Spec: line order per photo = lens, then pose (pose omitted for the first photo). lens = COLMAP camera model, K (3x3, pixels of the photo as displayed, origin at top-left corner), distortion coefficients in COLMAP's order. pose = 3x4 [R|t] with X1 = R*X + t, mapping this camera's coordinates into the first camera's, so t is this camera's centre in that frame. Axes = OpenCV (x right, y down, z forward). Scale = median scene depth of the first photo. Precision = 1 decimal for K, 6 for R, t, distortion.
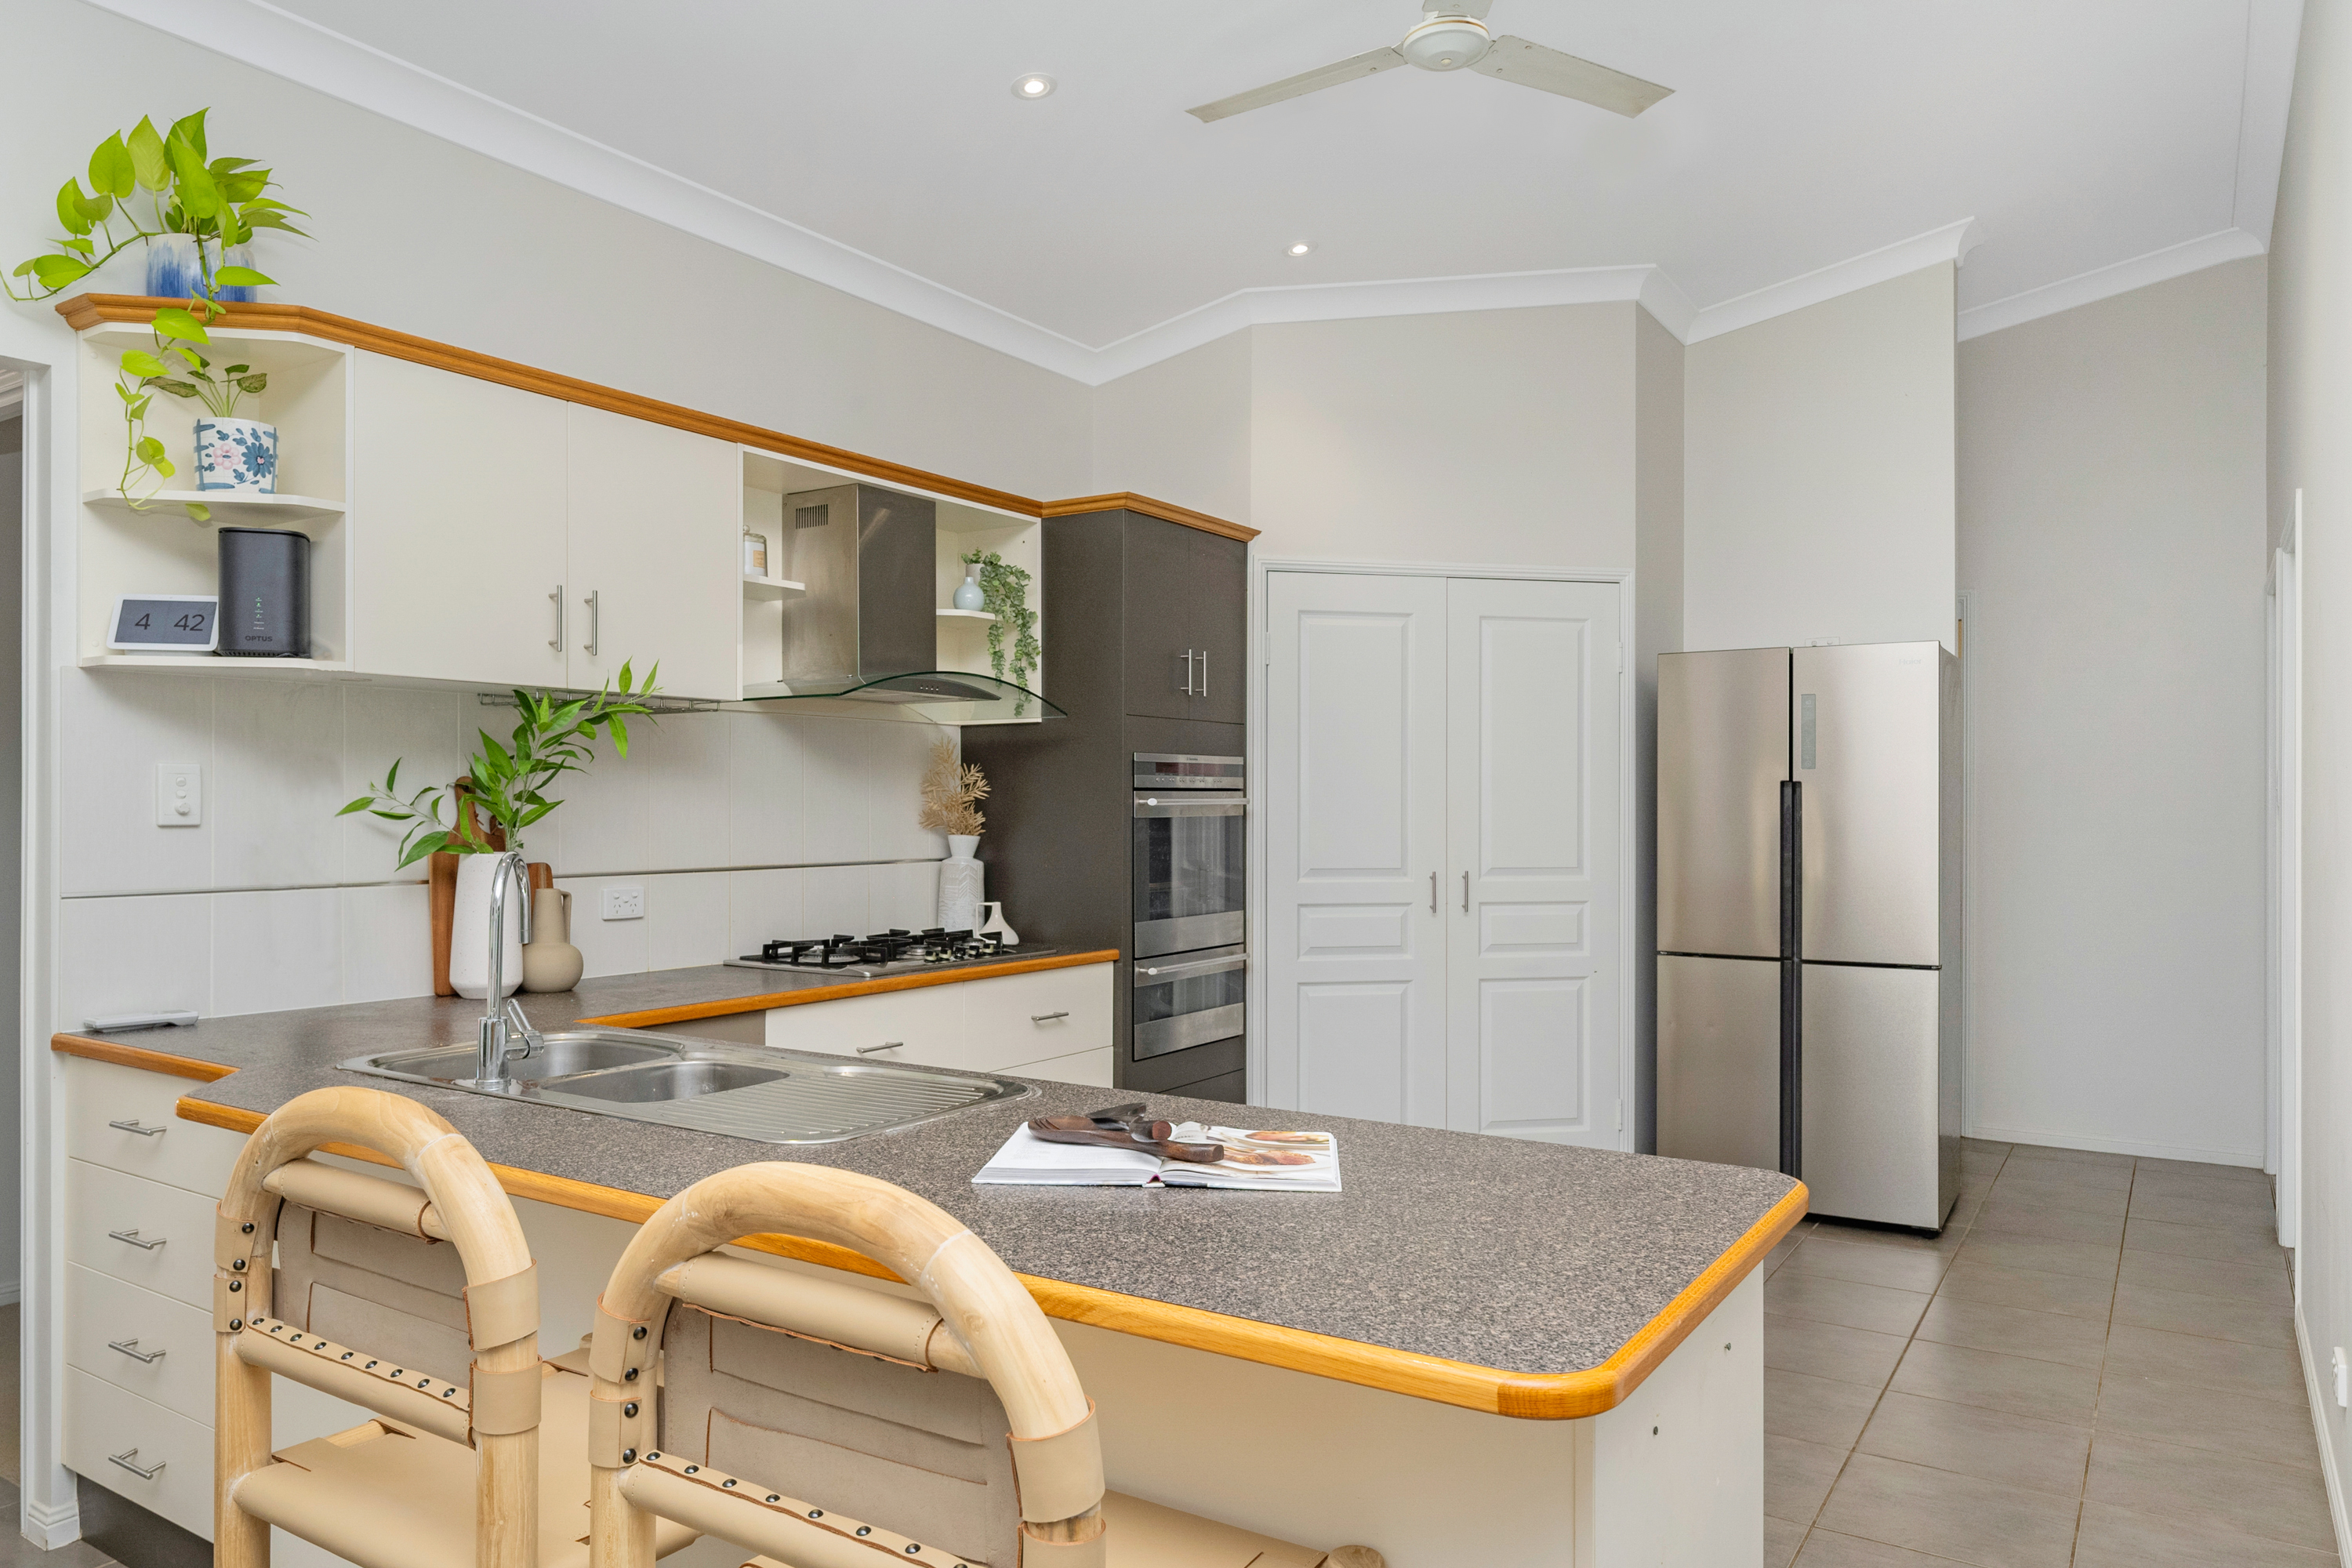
lens RADIAL K [[1555.9, 0, 1176.0], [0, 1555.9, 784.0], [0, 0, 1]] dist [-0.077677, 0.000215]
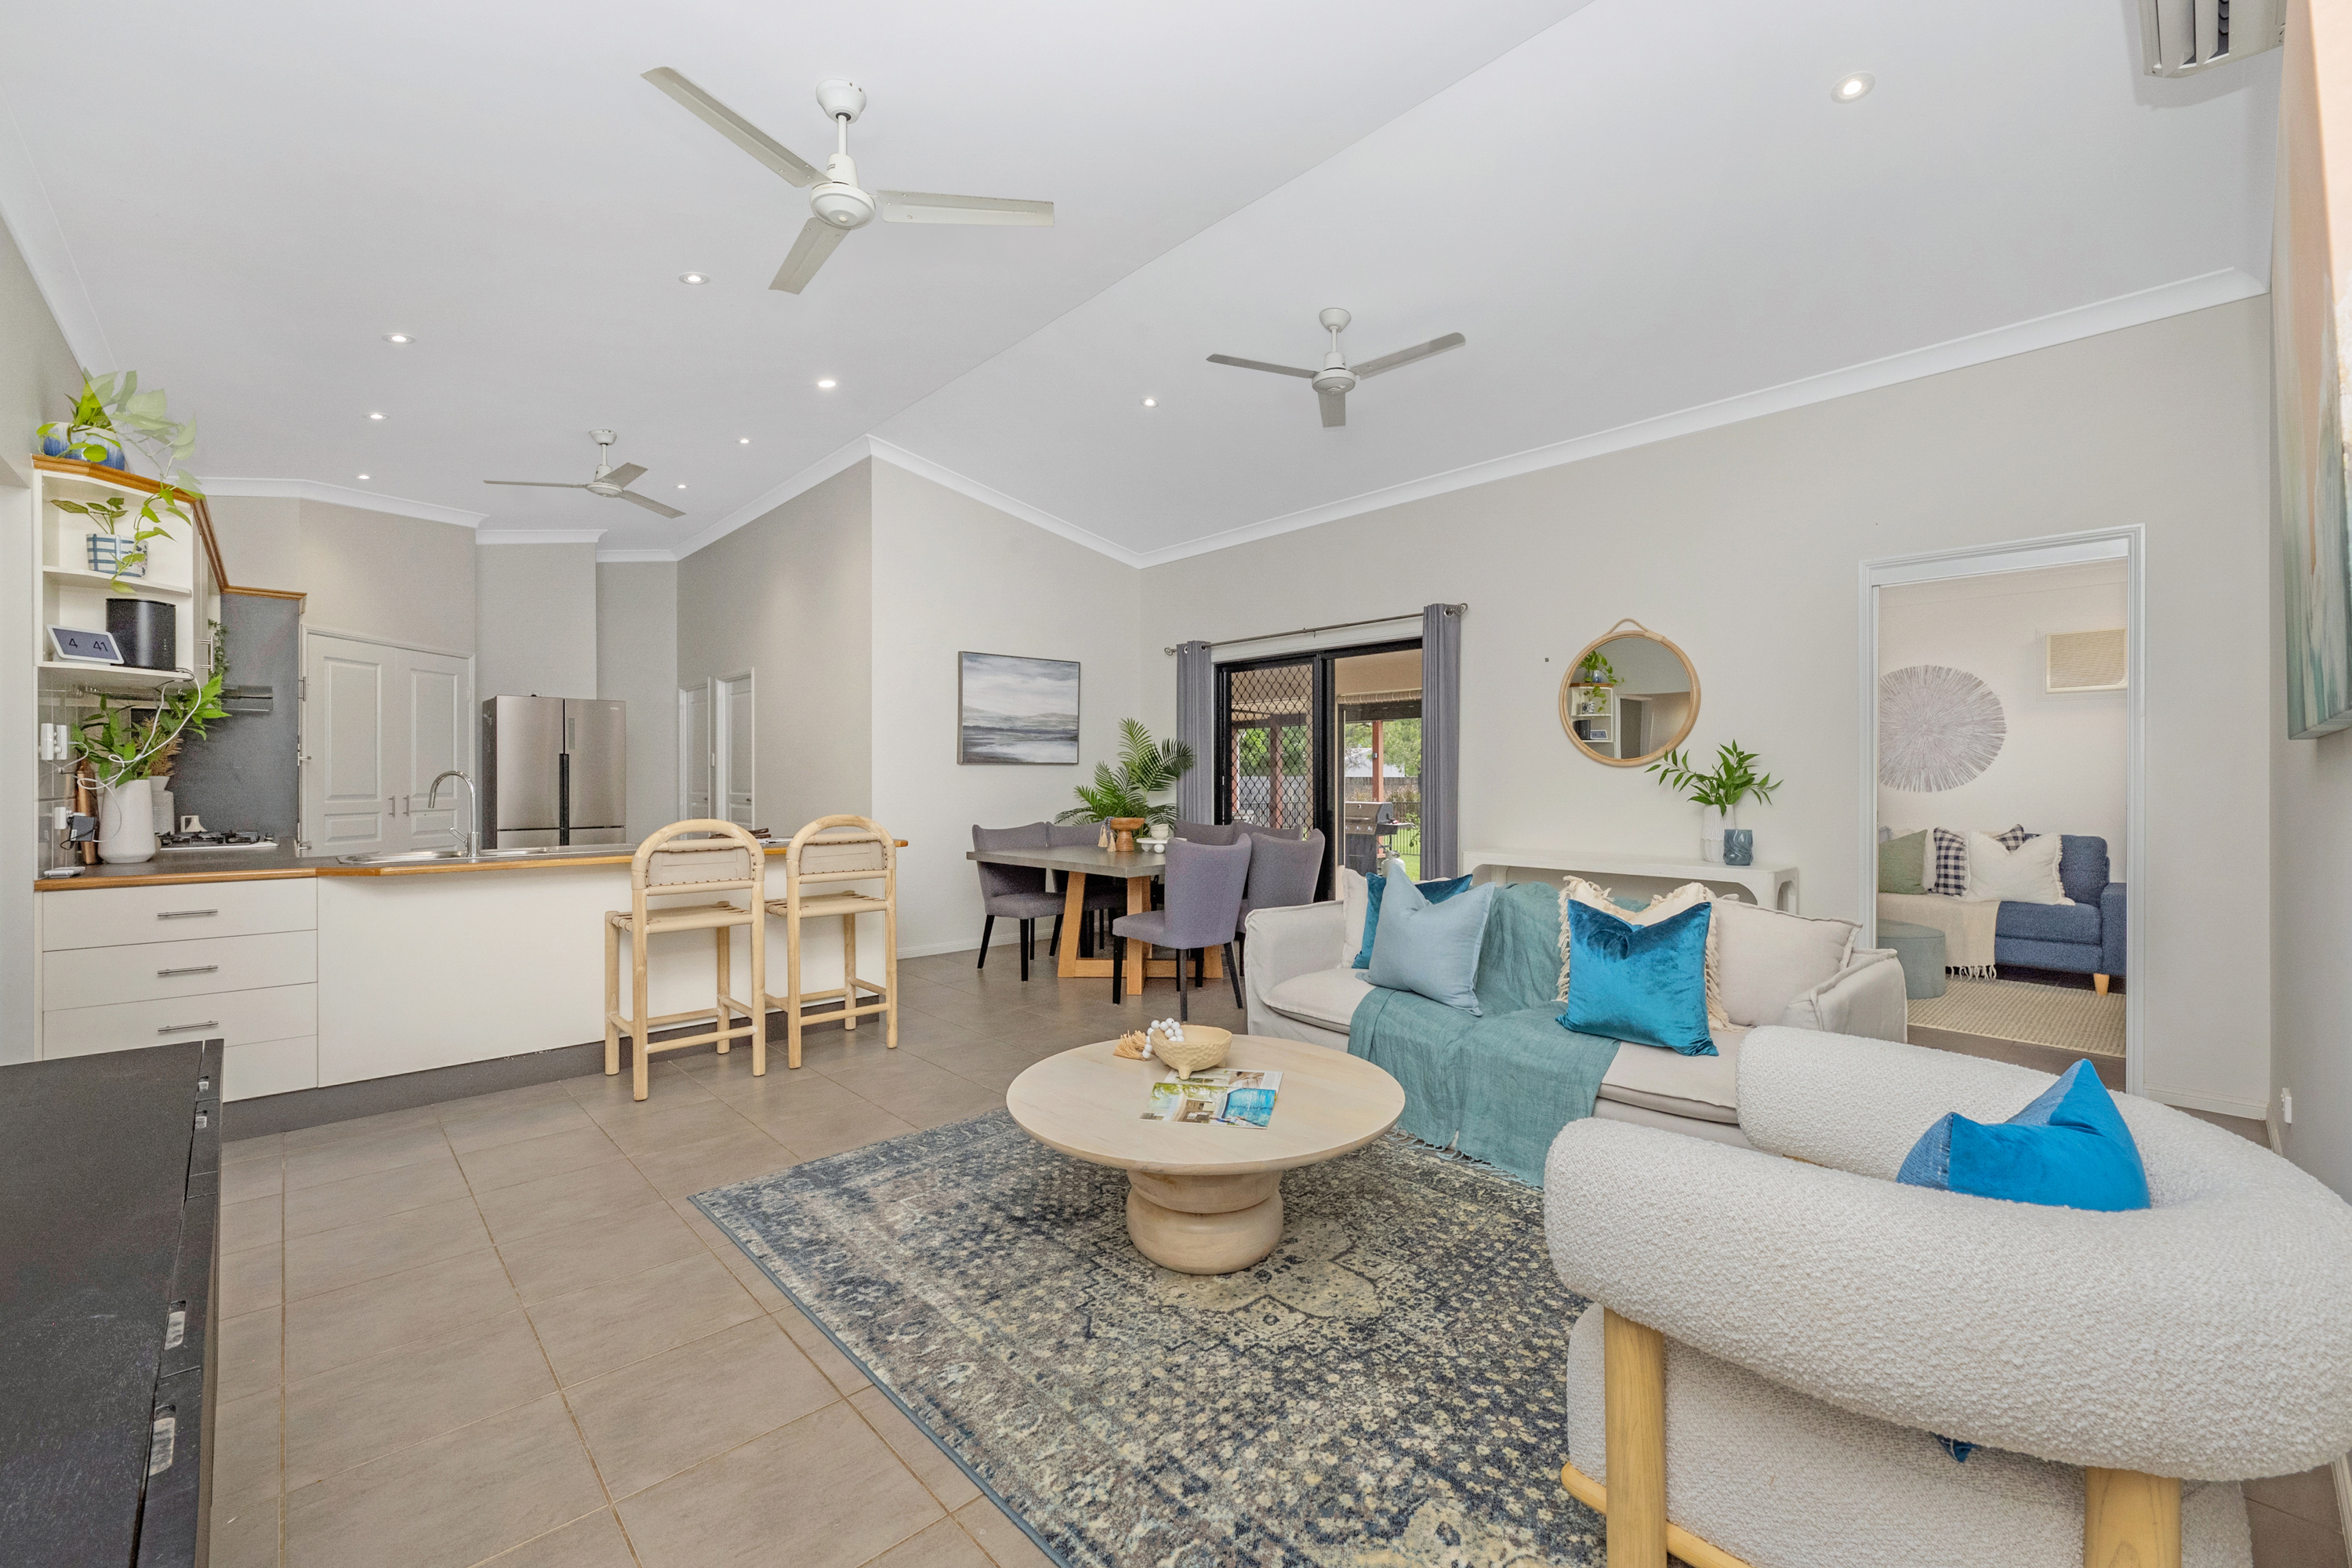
lens RADIAL K [[970.2, 0, 1176.0], [0, 970.2, 784.0], [0, 0, 1]] dist [-0.000059, -0.000007]
pose [[0.245079, -0.012038, 0.969428, -0.832698], [-0.006068, 0.999884, 0.013950, 0.018597], [-0.969484, -0.009301, 0.244977, -0.293784]]
